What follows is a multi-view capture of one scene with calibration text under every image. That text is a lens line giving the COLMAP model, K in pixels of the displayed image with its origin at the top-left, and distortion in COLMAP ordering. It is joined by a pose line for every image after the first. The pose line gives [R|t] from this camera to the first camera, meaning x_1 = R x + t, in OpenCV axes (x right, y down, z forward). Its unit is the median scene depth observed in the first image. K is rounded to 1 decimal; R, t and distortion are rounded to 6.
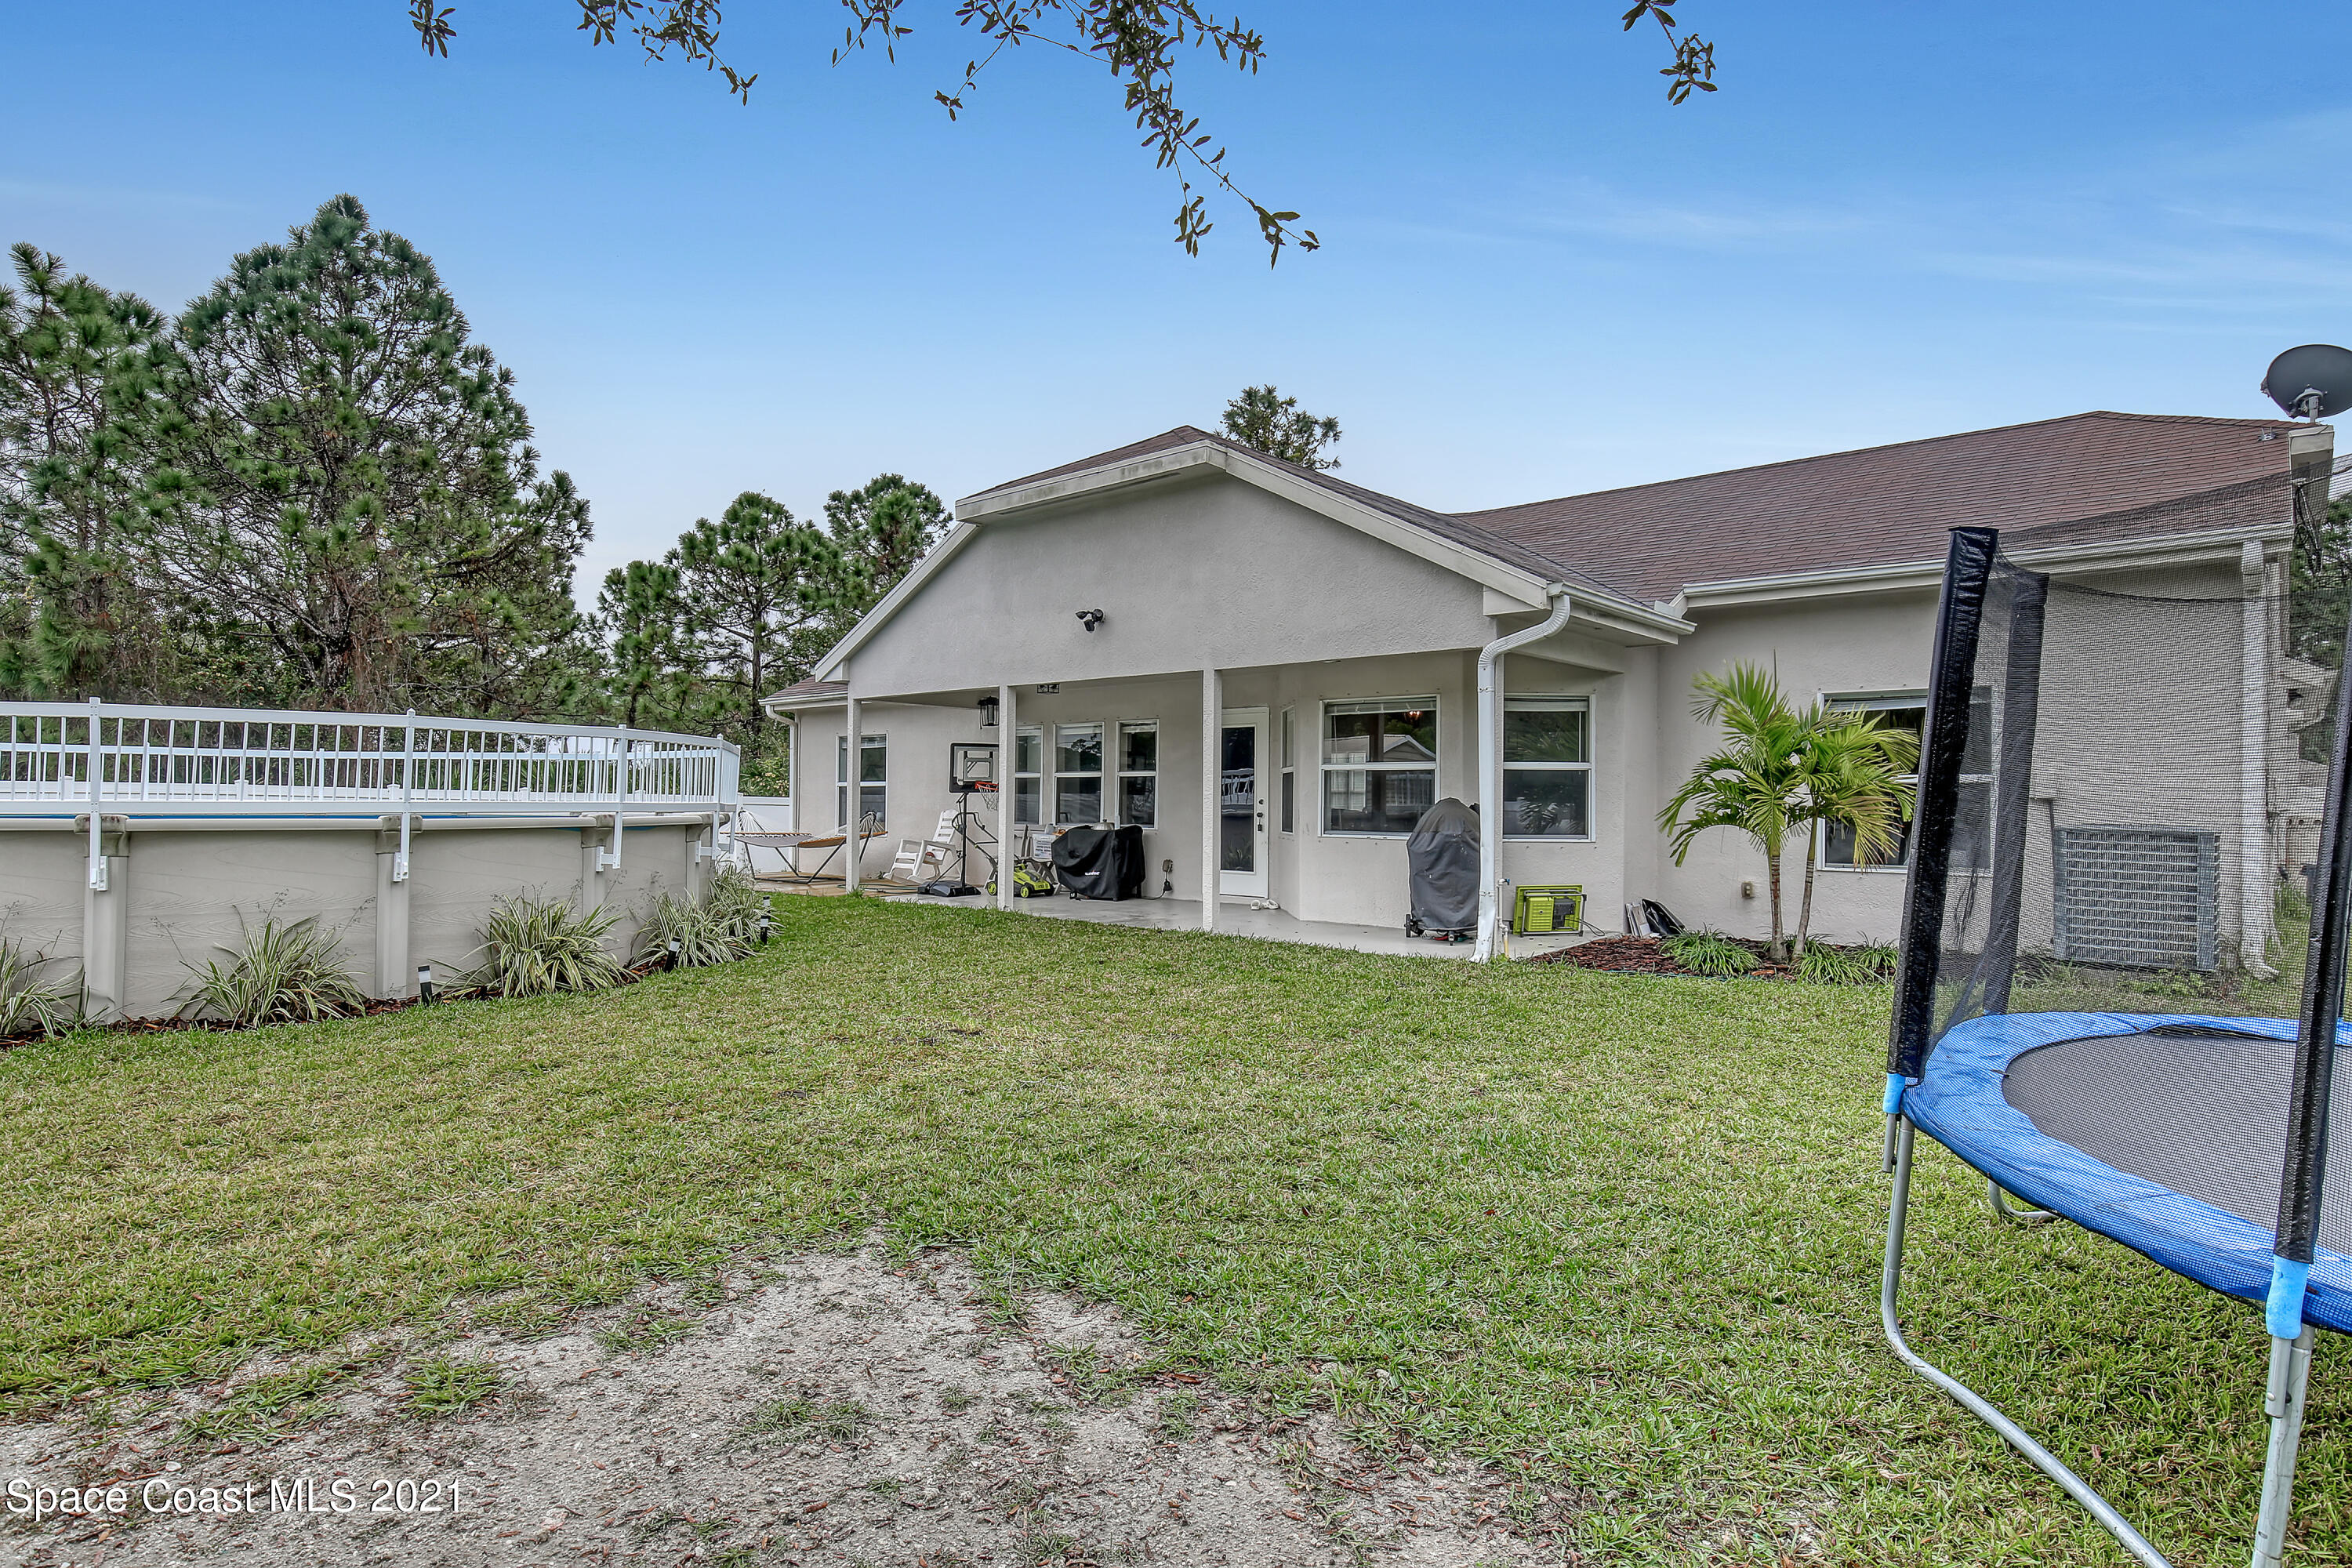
lens RADIAL K [[1114.9, 0, 1166.9], [0, 1114.9, 805.3], [0, 0, 1]] dist [0.004322, -0.000285]
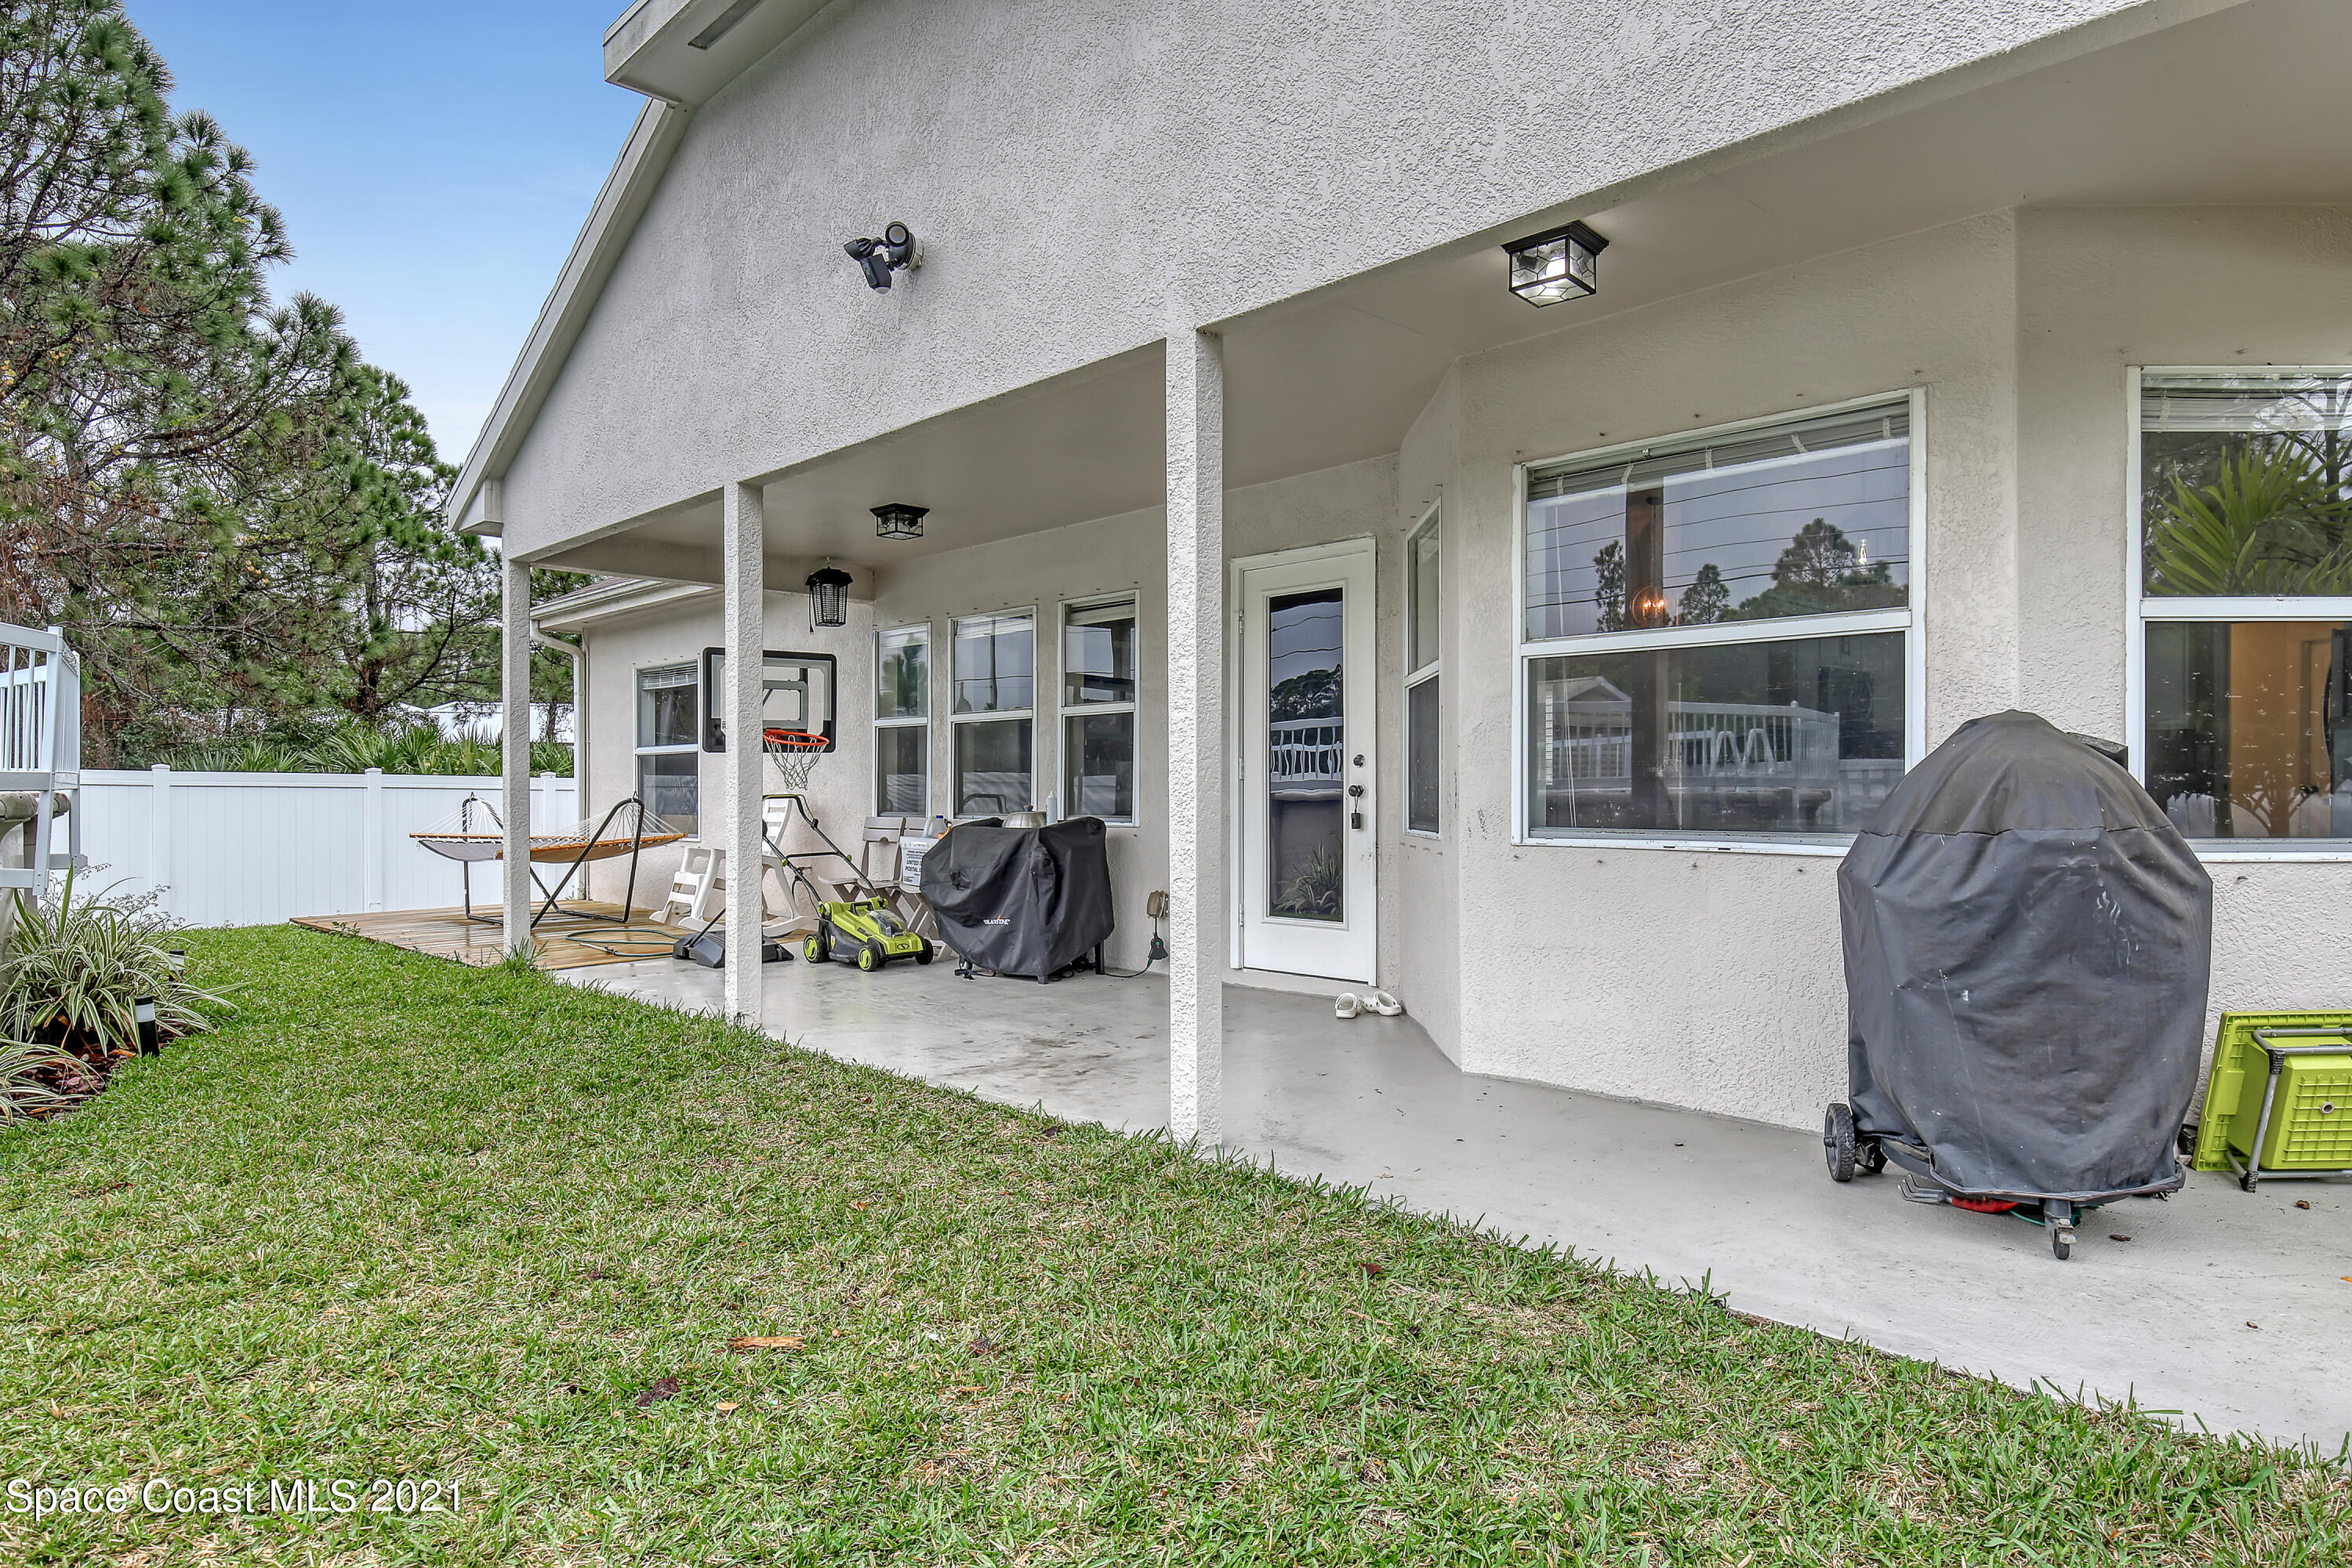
lens RADIAL K [[1350.0, 0, 1176.0], [0, 1350.0, 784.0], [0, 0, 1]] dist [0.000253, -0.001135]
pose [[0.998010, -0.008440, -0.062481, 0.046530], [0.007954, 0.999936, -0.008018, 0.009538], [0.062544, 0.007505, 0.998014, 0.476541]]
